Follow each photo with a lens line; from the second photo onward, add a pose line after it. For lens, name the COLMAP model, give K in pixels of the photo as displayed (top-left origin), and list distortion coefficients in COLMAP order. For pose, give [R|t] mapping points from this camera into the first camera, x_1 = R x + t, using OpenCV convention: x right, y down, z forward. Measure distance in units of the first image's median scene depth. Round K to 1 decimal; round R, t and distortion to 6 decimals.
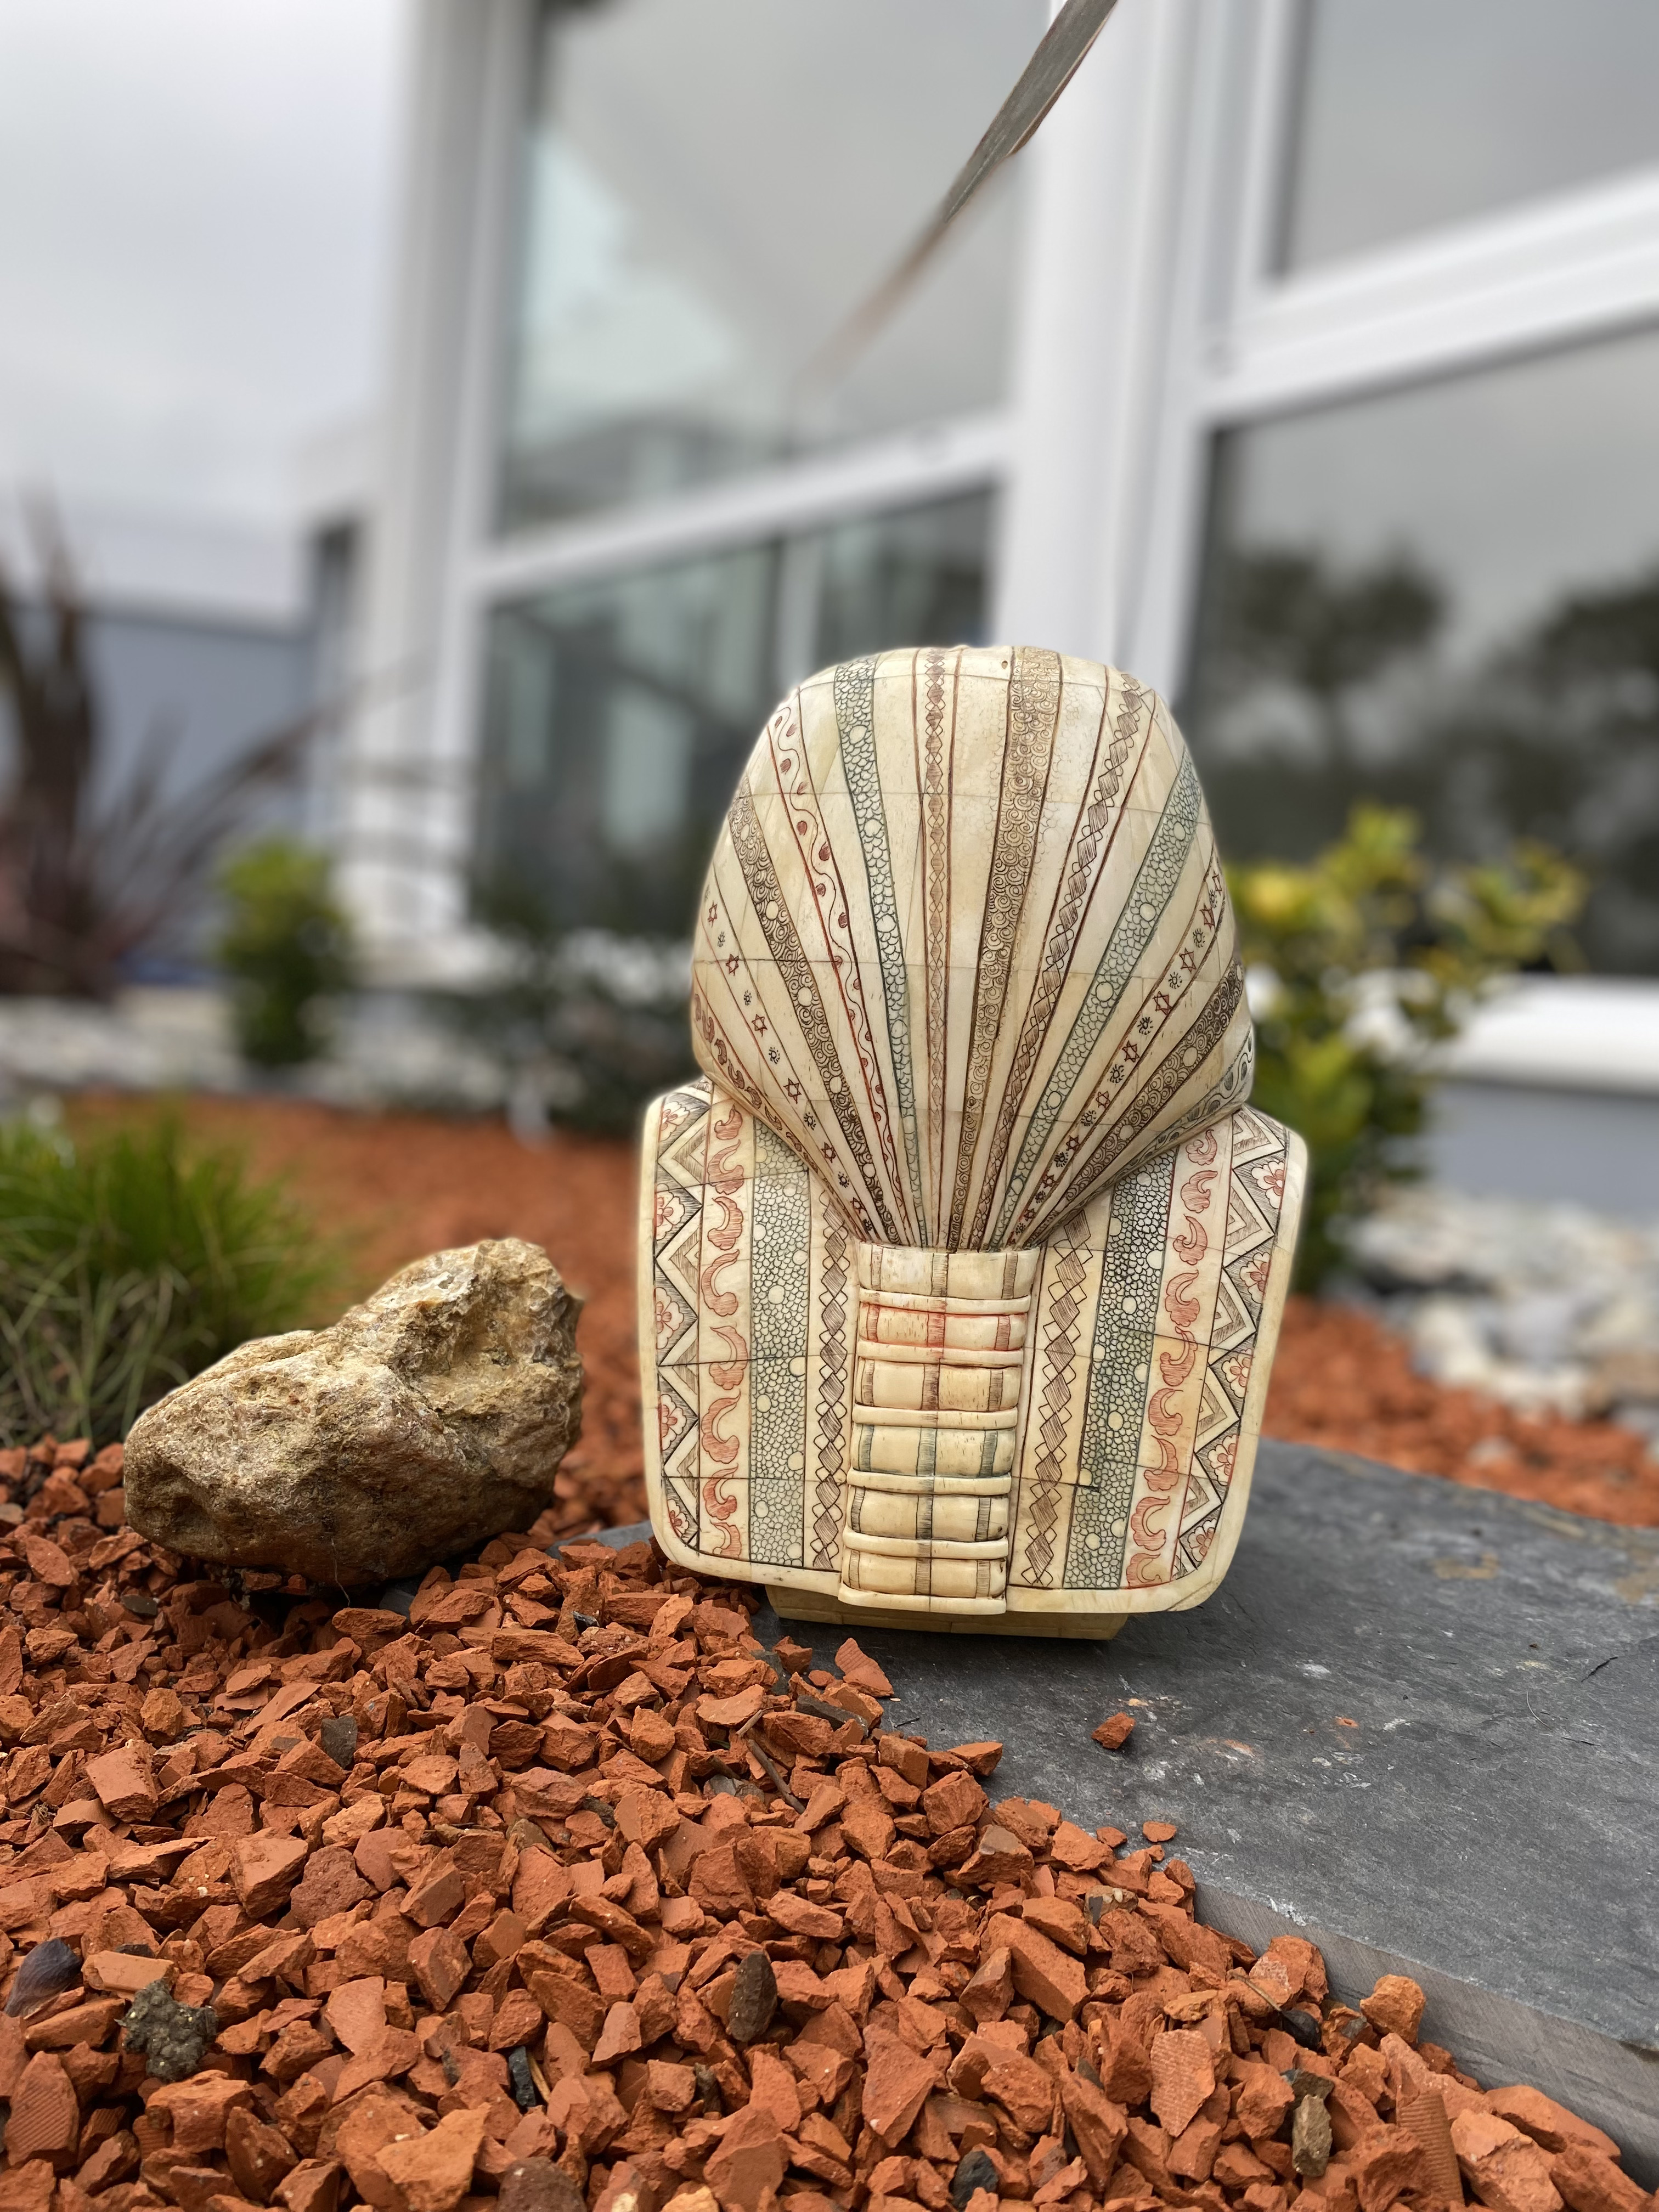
lens RADIAL K [[1703.3, 0, 830.7], [0, 1703.3, 1113.3], [0, 0, 1]] dist [-0.018397, 0.043797]
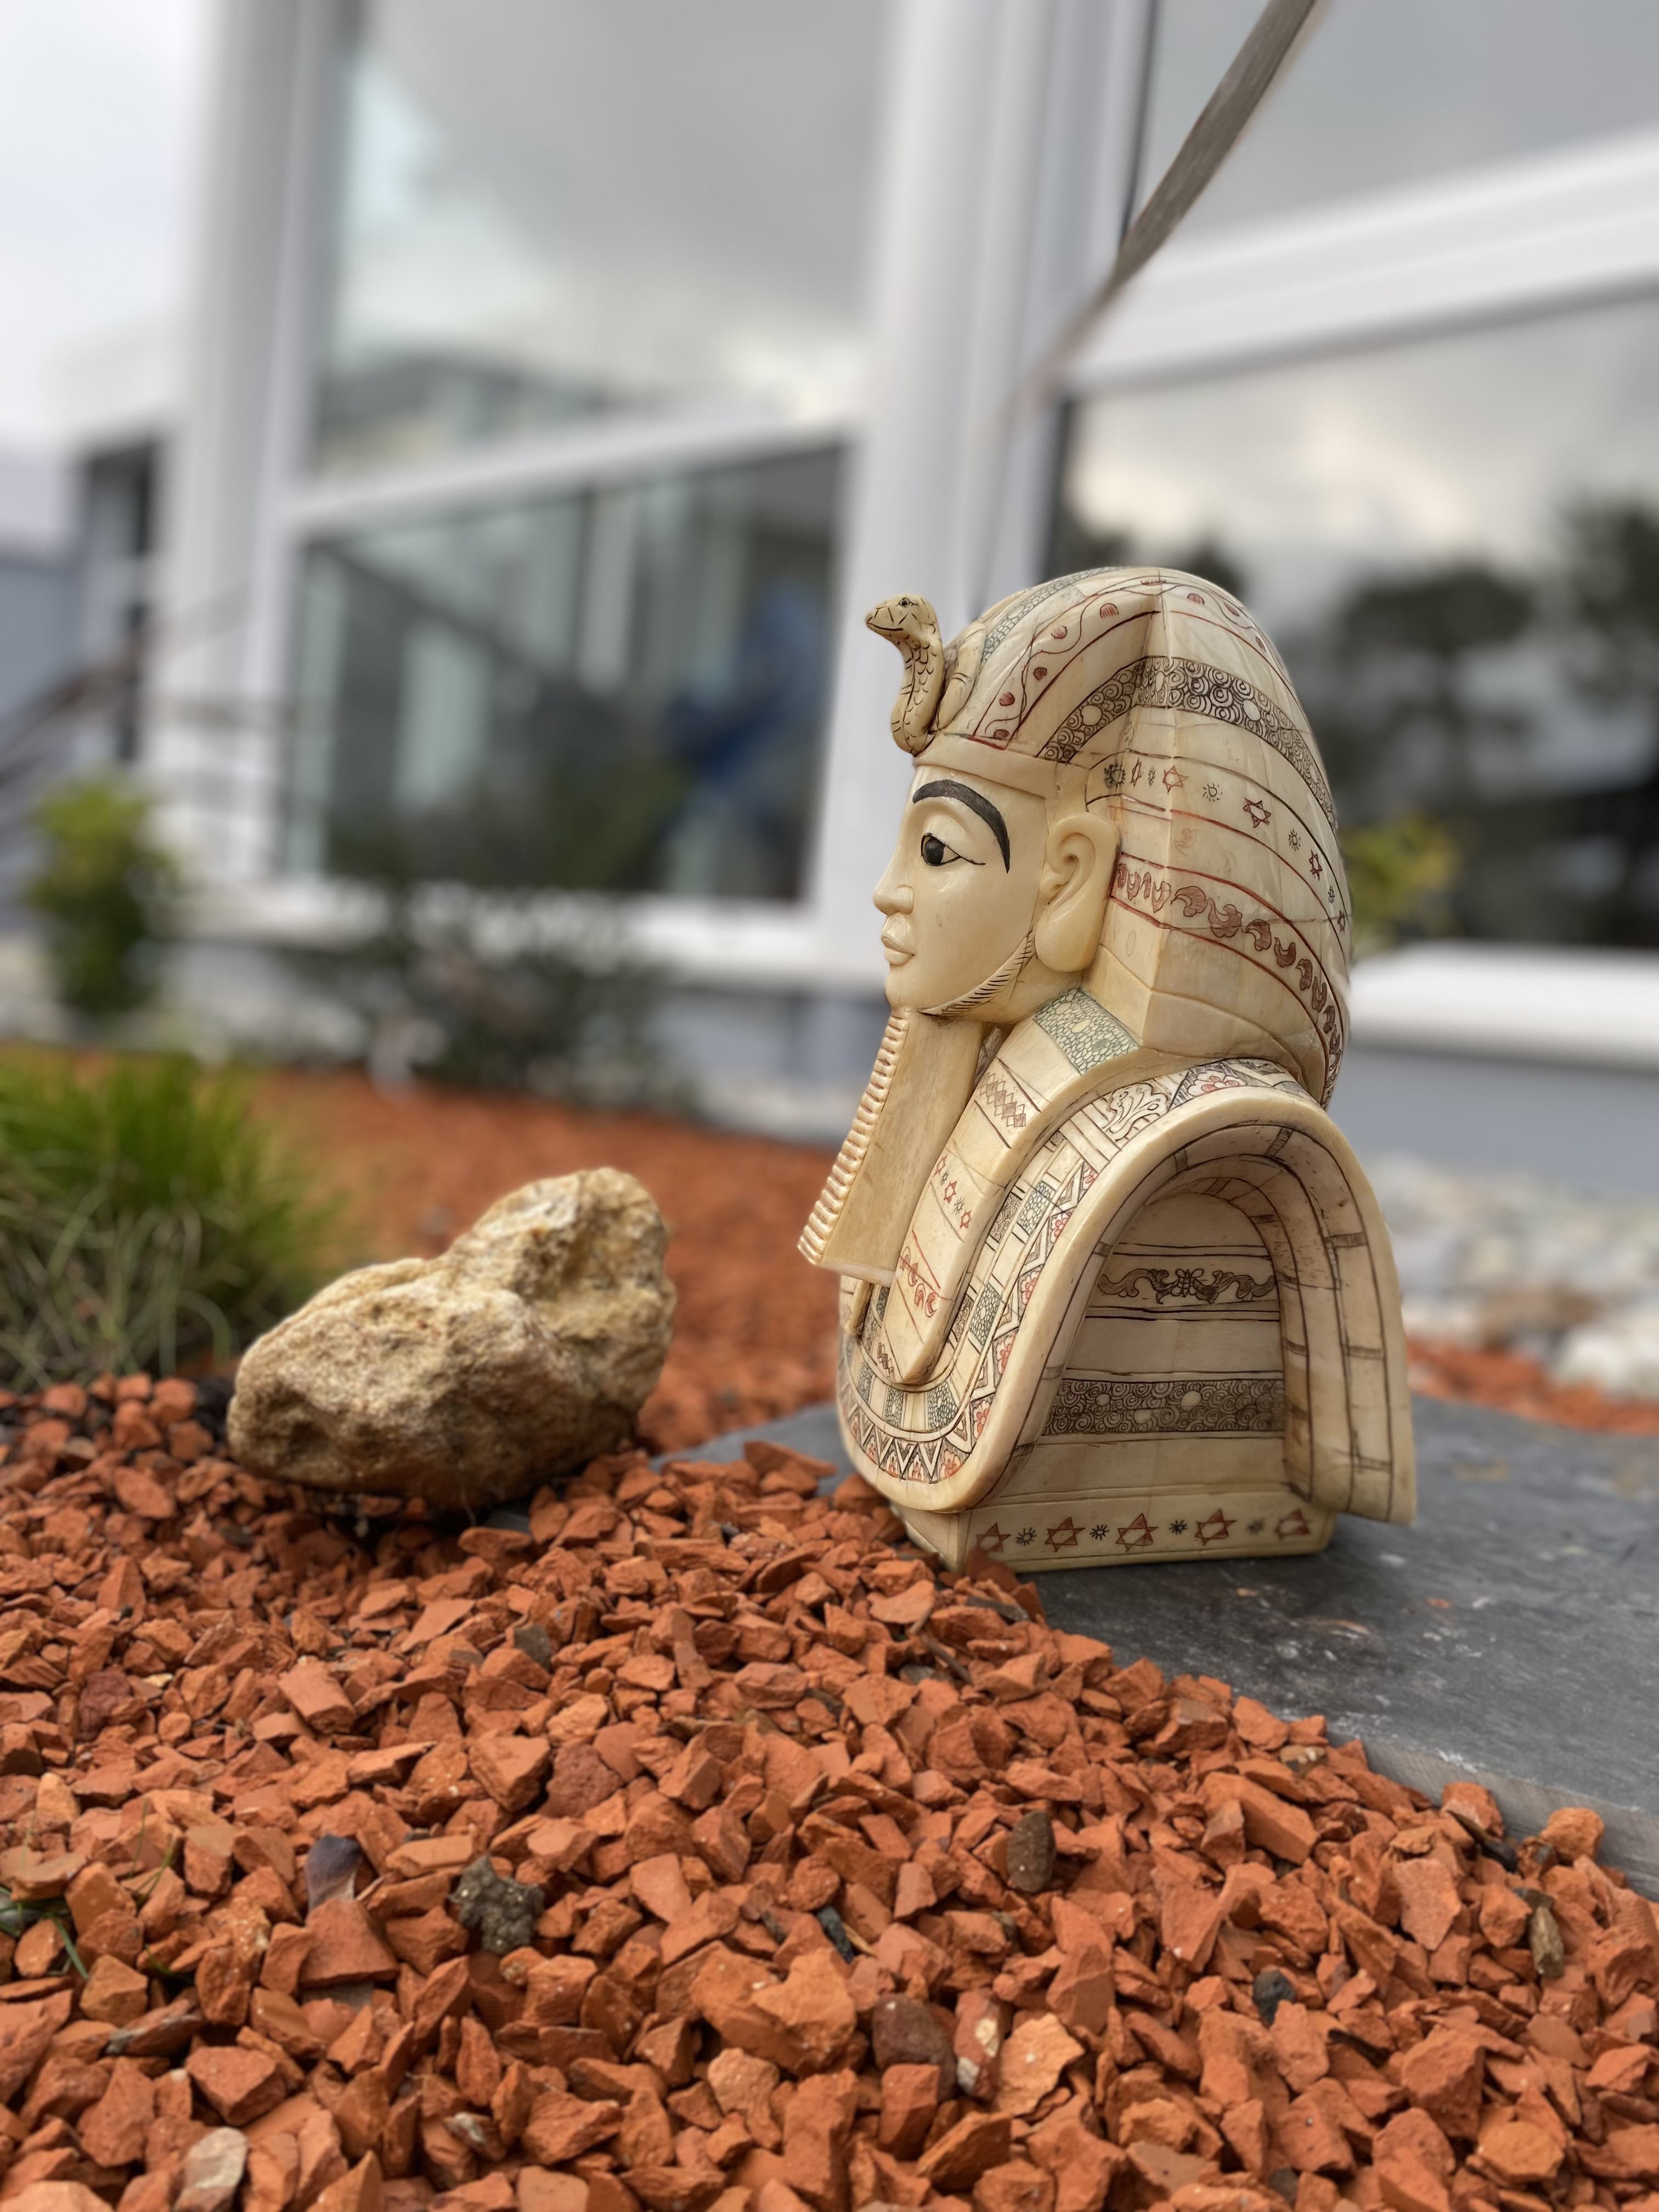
lens RADIAL K [[1703.3, 0, 823.9], [0, 1703.3, 1104.5], [0, 0, 1]] dist [-0.018397, 0.043797]
pose [[0.991973, 0.004424, 0.126375, -0.234698], [-0.006598, 0.999837, 0.016794, 0.022299], [-0.126280, -0.017493, 0.991840, -0.030936]]
